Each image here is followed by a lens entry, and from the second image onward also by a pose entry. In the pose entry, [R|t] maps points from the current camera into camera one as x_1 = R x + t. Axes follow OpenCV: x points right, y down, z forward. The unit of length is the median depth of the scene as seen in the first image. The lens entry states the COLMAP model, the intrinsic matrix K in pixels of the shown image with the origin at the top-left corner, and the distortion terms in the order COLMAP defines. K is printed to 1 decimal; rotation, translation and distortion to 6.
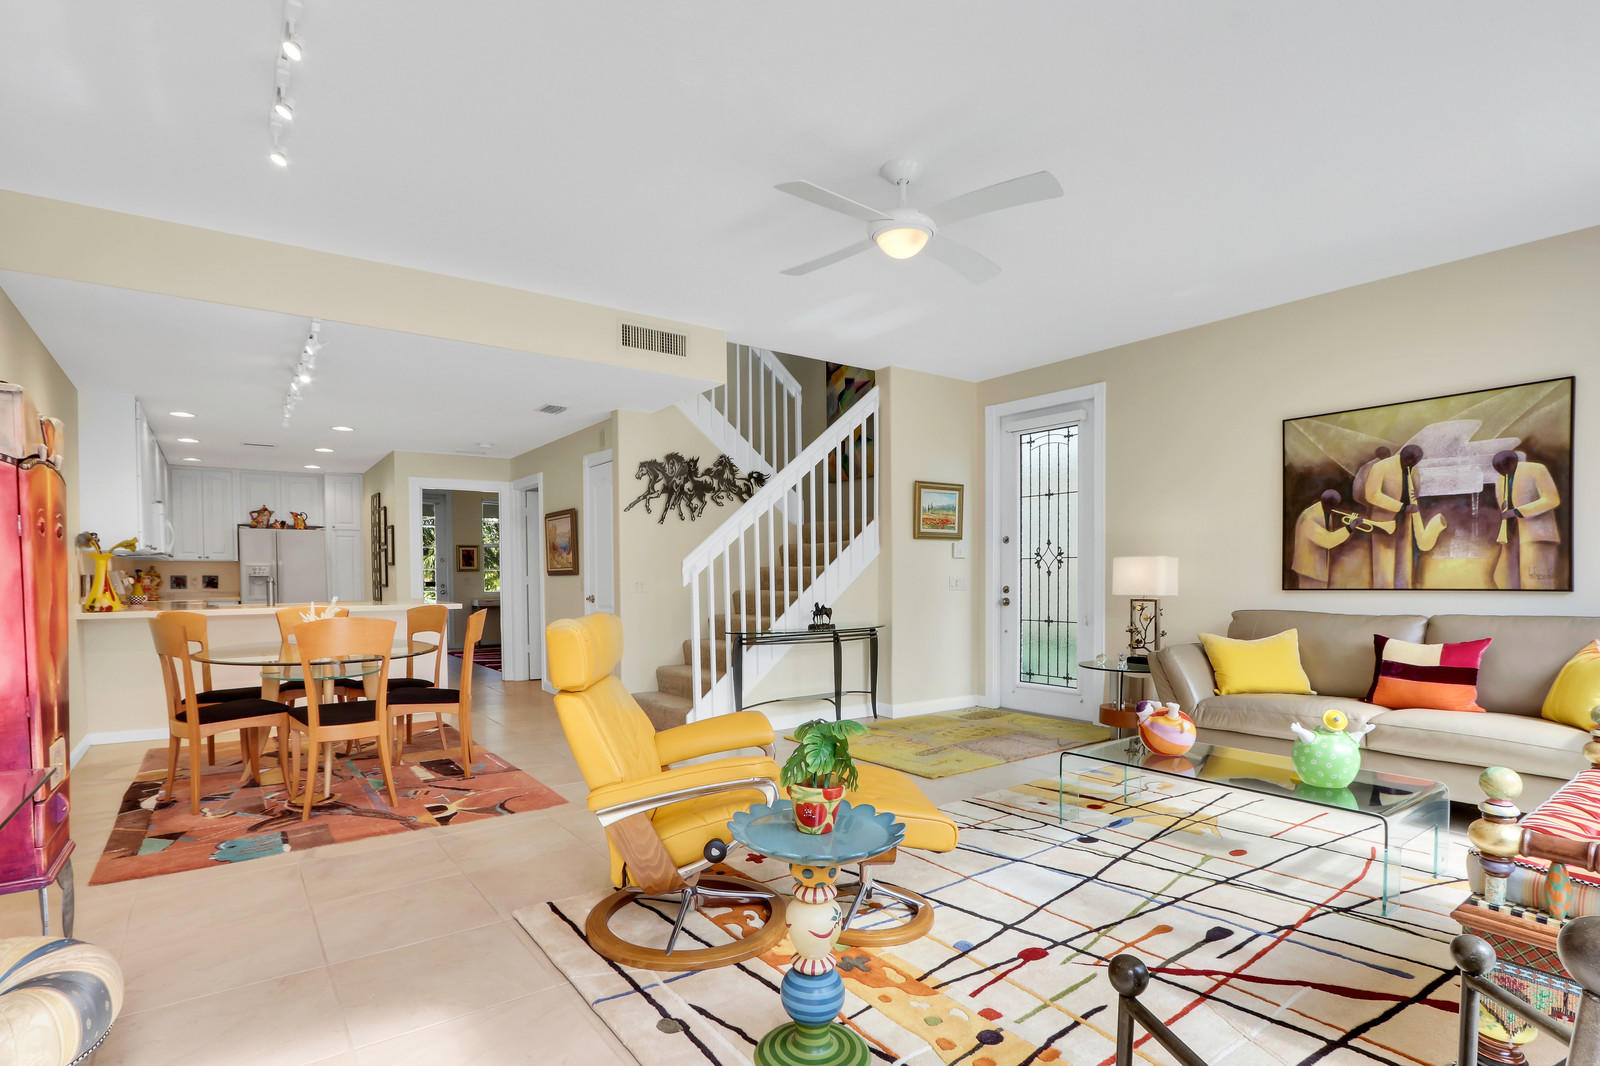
lens RADIAL K [[790.9, 0, 777.7], [0, 790.9, 594.5], [0, 0, 1]] dist [-0.012181, -0.000020]
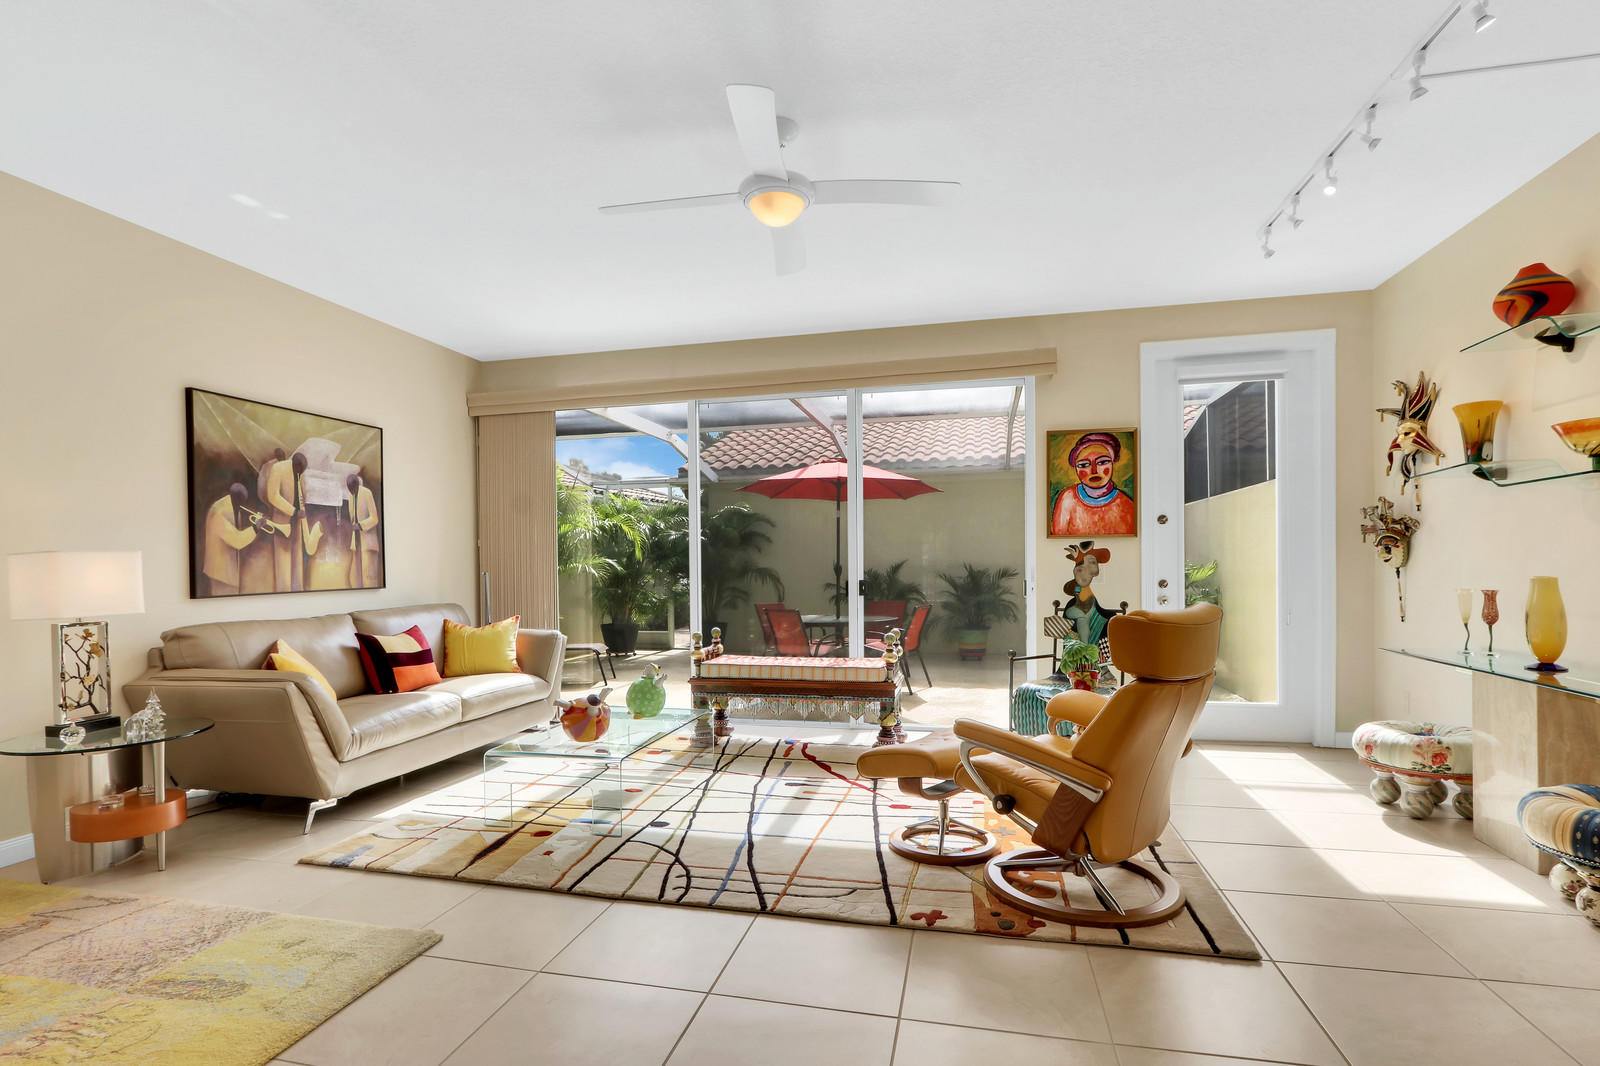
lens RADIAL K [[794.9, 0, 783.8], [0, 794.9, 569.3], [0, 0, 1]] dist [-0.015952, 0.000252]
pose [[-0.652349, 0.007851, 0.757878, -0.292942], [0.033121, 0.999286, 0.018157, -0.024463], [-0.757195, 0.036946, -0.652143, 0.867717]]
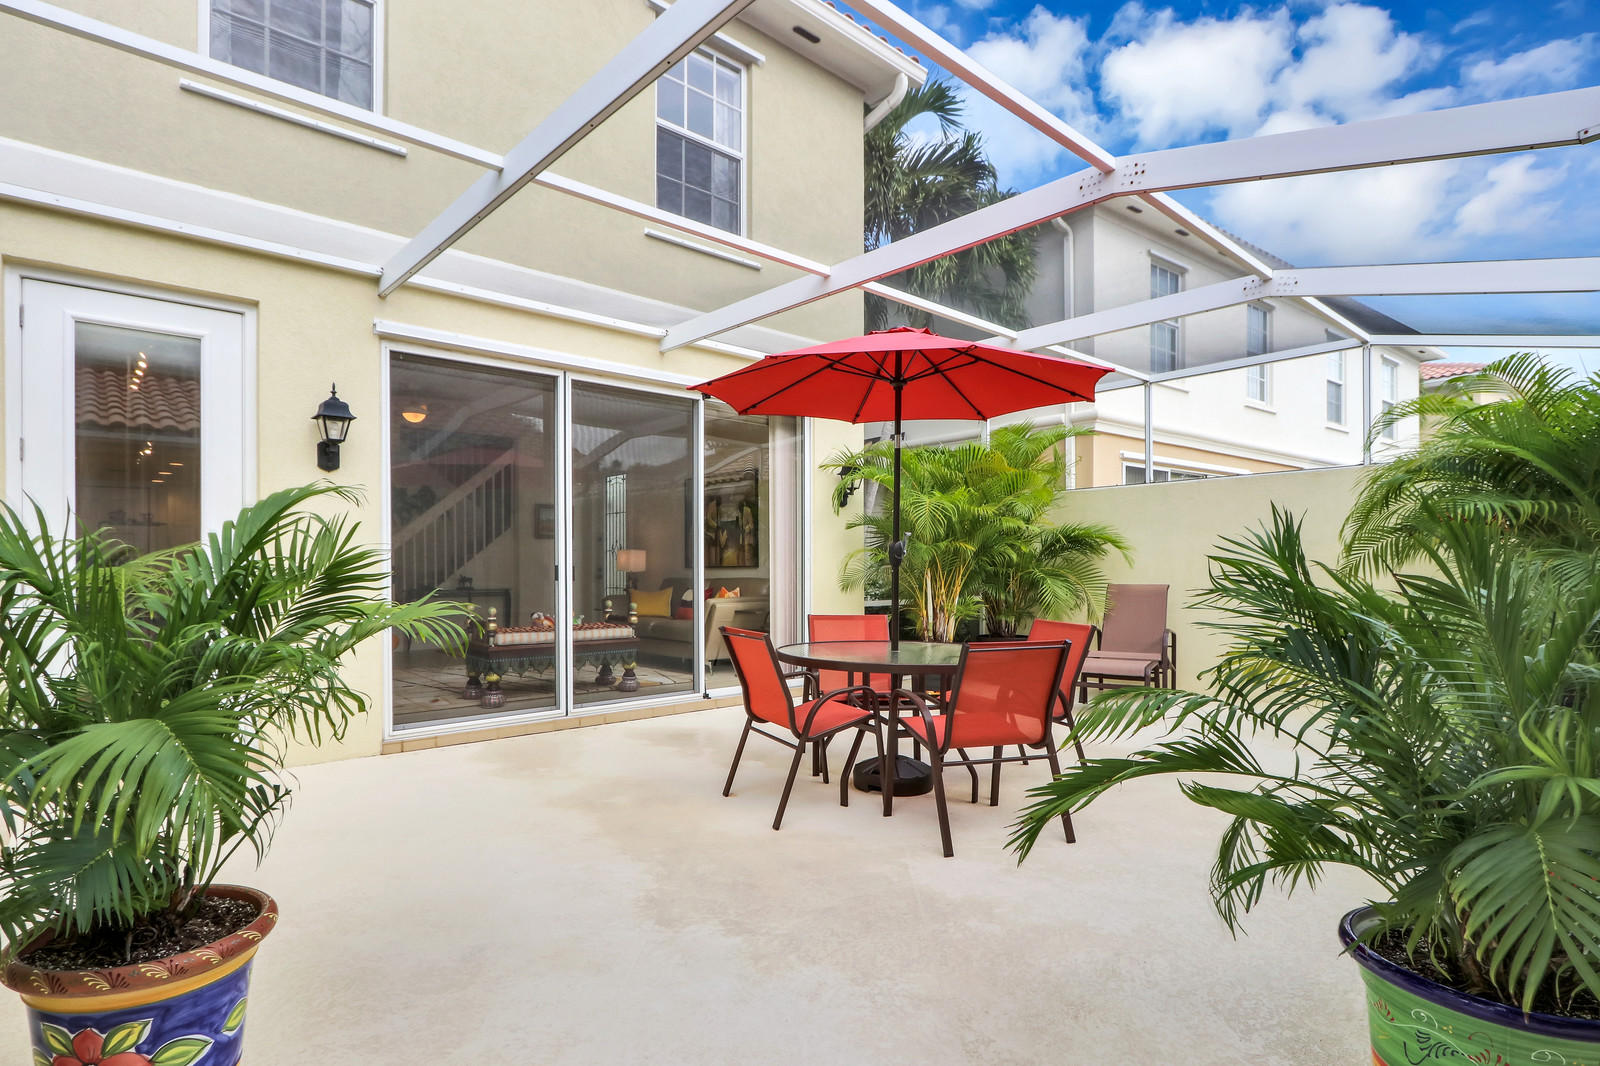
lens RADIAL K [[801.8, 0, 781.2], [0, 801.8, 564.3], [0, 0, 1]] dist [-0.018463, 0.000471]
pose [[0.992501, 0.000532, 0.122236, 0.513337], [0.002042, 0.999779, -0.020933, 0.024531], [-0.122220, 0.021025, 0.992280, -0.809253]]
